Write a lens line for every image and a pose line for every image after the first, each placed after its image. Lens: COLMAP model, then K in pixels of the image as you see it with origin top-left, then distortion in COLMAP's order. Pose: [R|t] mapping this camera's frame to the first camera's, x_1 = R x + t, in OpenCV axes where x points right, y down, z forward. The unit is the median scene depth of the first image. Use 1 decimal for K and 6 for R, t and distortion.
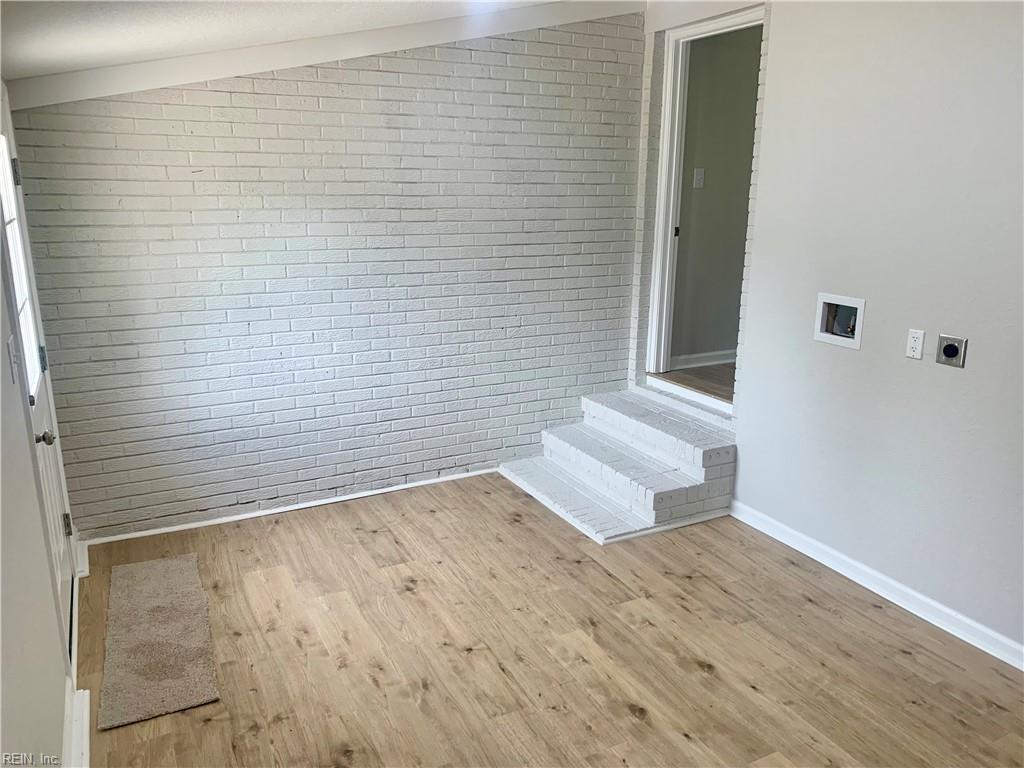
lens RADIAL K [[786.4, 0, 538.3], [0, 786.4, 399.0], [0, 0, 1]] dist [0.052437, -0.071685]
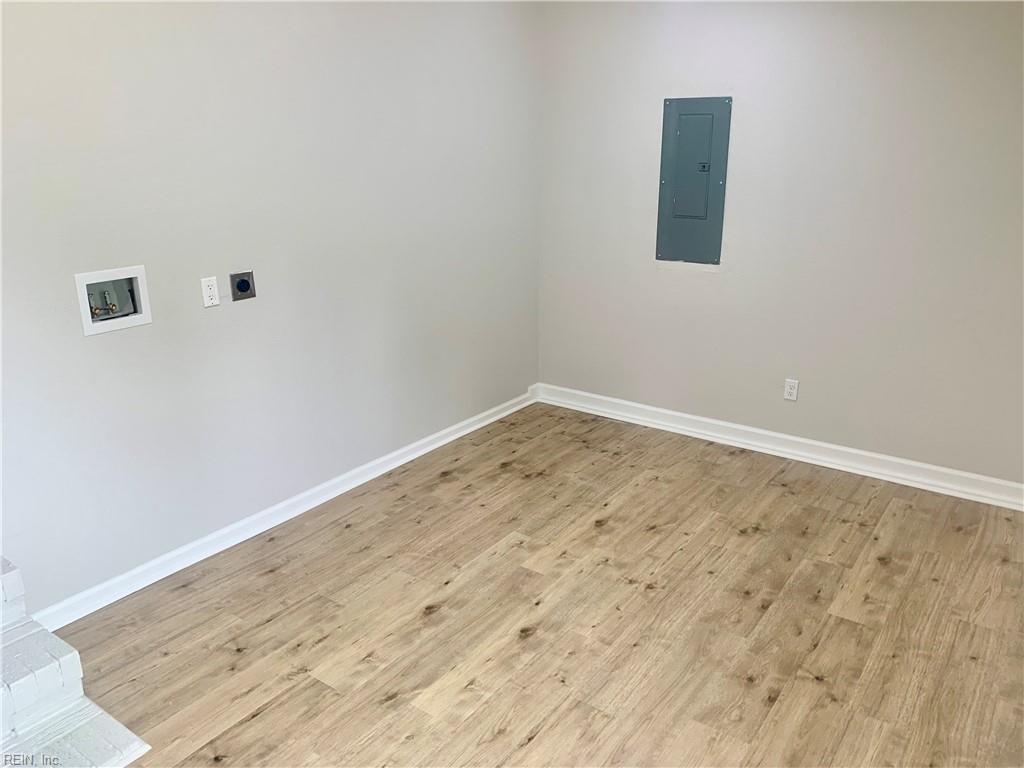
lens RADIAL K [[786.4, 0, 503.7], [0, 786.4, 376.6], [0, 0, 1]] dist [0.052437, -0.071685]
pose [[-0.426209, -0.277227, 0.861099, -0.621389], [0.242809, 0.881898, 0.404104, -0.314694], [-0.871430, 0.381315, -0.308560, 1.121925]]
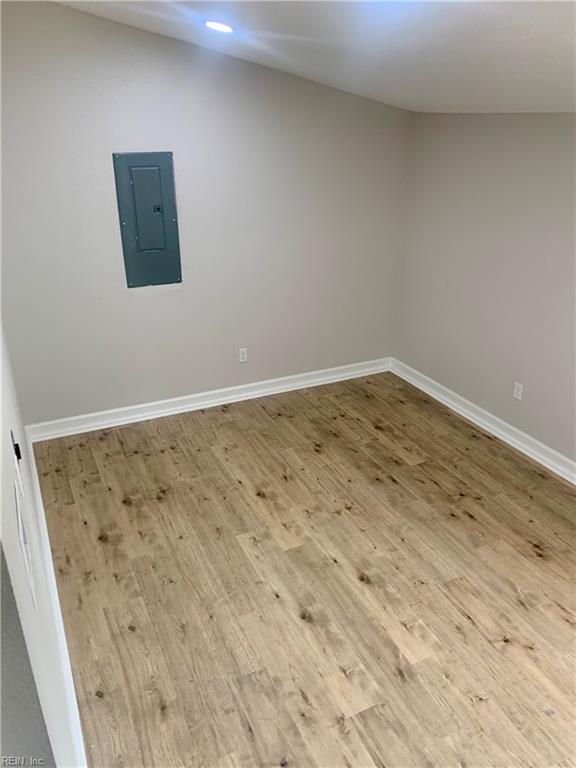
lens RADIAL K [[589.8, 0, 286.1], [0, 589.8, 386.2], [0, 0, 1]] dist [0.052437, -0.071685]
pose [[-0.998277, -0.035747, 0.046524, 0.214592], [0.003122, 0.759470, 0.650535, -0.552910], [-0.058588, 0.649560, -0.758050, 1.483021]]
